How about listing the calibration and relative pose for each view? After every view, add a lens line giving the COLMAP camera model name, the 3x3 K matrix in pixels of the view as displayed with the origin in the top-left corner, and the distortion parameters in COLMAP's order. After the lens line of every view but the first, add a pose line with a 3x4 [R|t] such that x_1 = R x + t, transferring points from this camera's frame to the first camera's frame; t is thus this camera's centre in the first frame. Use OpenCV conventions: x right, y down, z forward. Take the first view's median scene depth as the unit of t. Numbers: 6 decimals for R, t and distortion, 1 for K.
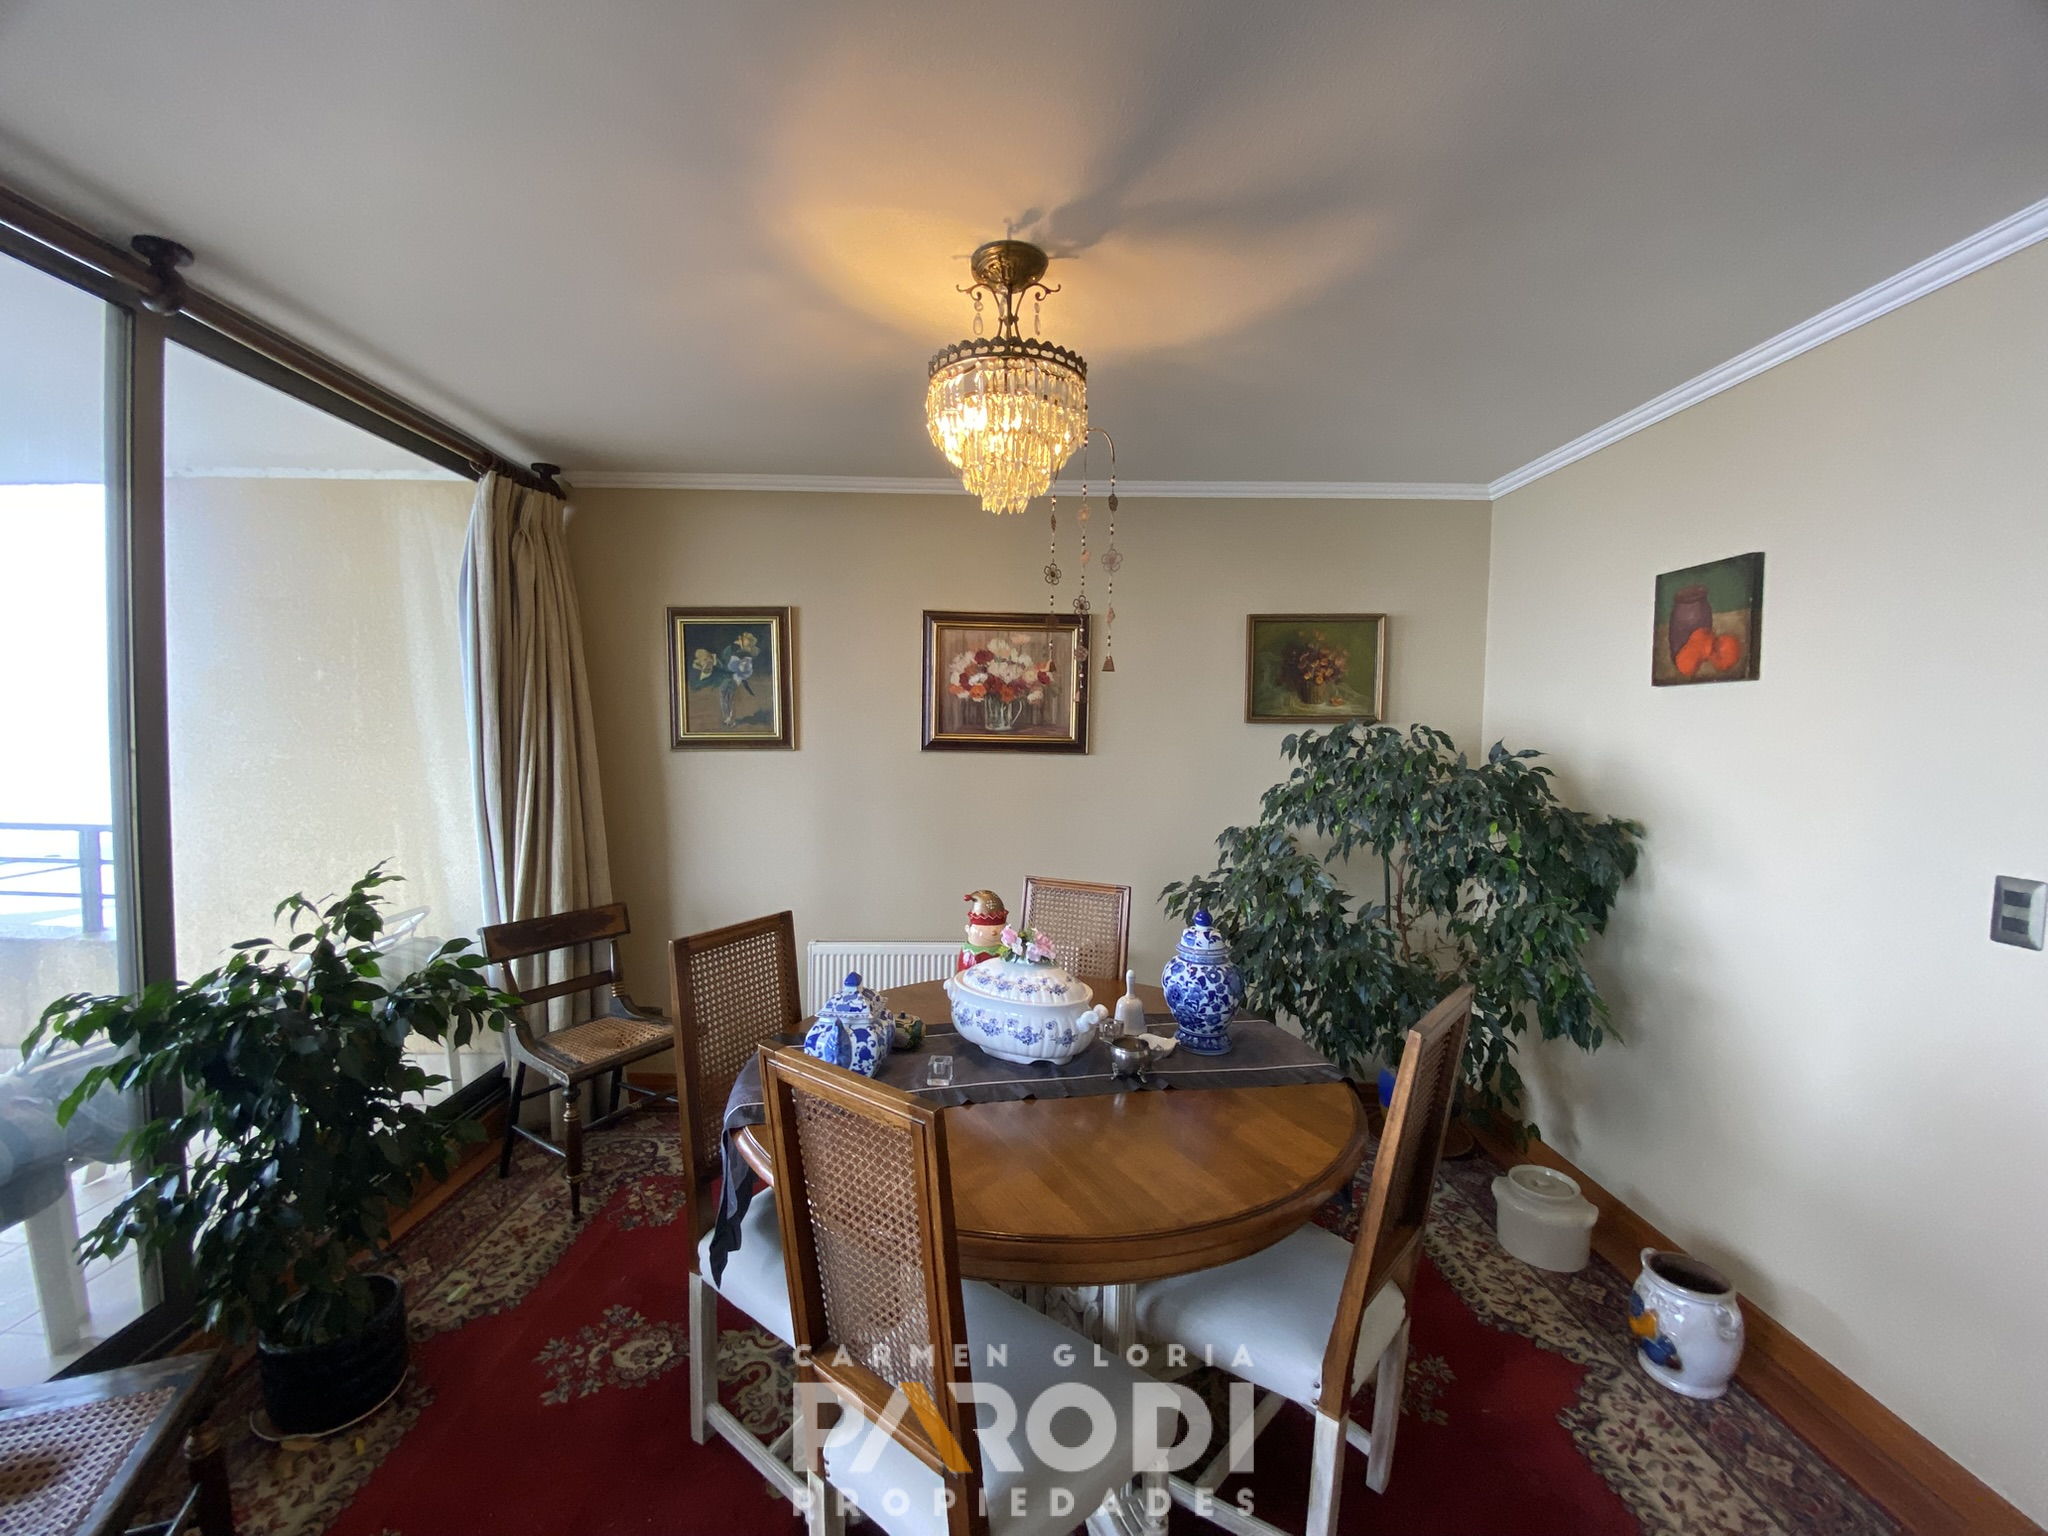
lens RADIAL K [[825.2, 0, 1012.7], [0, 825.2, 765.8], [0, 0, 1]] dist [0.046615, -0.033233]
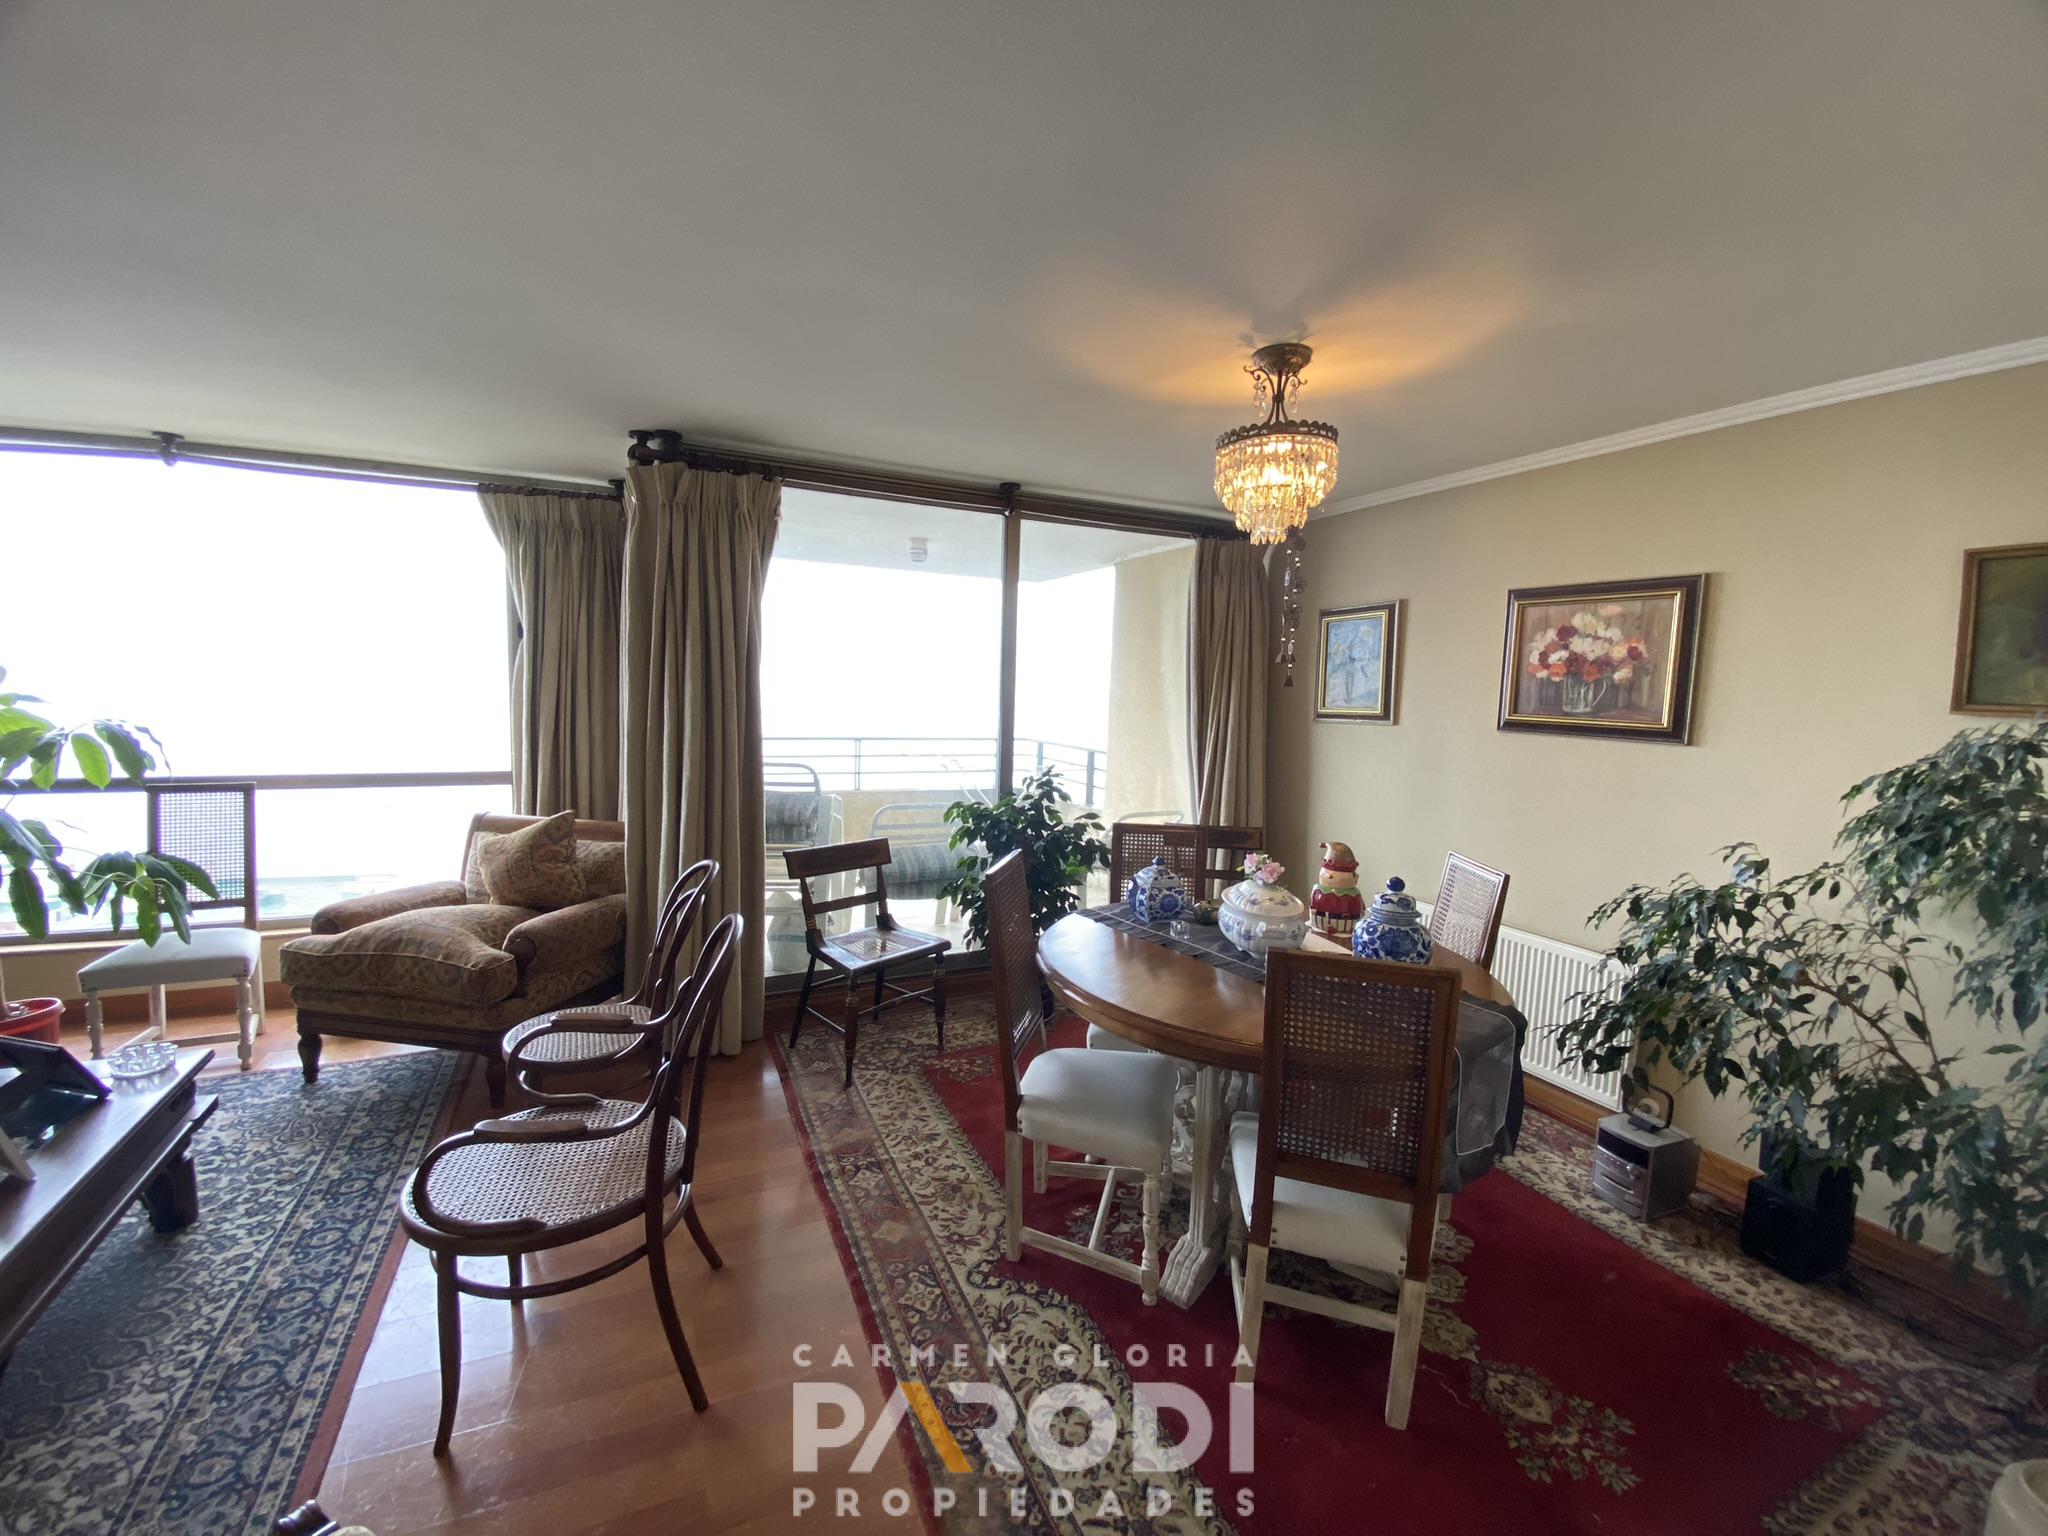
lens RADIAL K [[836.5, 0, 996.5], [0, 836.5, 765.8], [0, 0, 1]] dist [-0.000053, -0.015756]
pose [[0.390851, 0.088060, -0.916232, 0.599122], [-0.059725, 0.995742, 0.070223, -0.010464], [0.918514, 0.027275, 0.394446, 0.042432]]
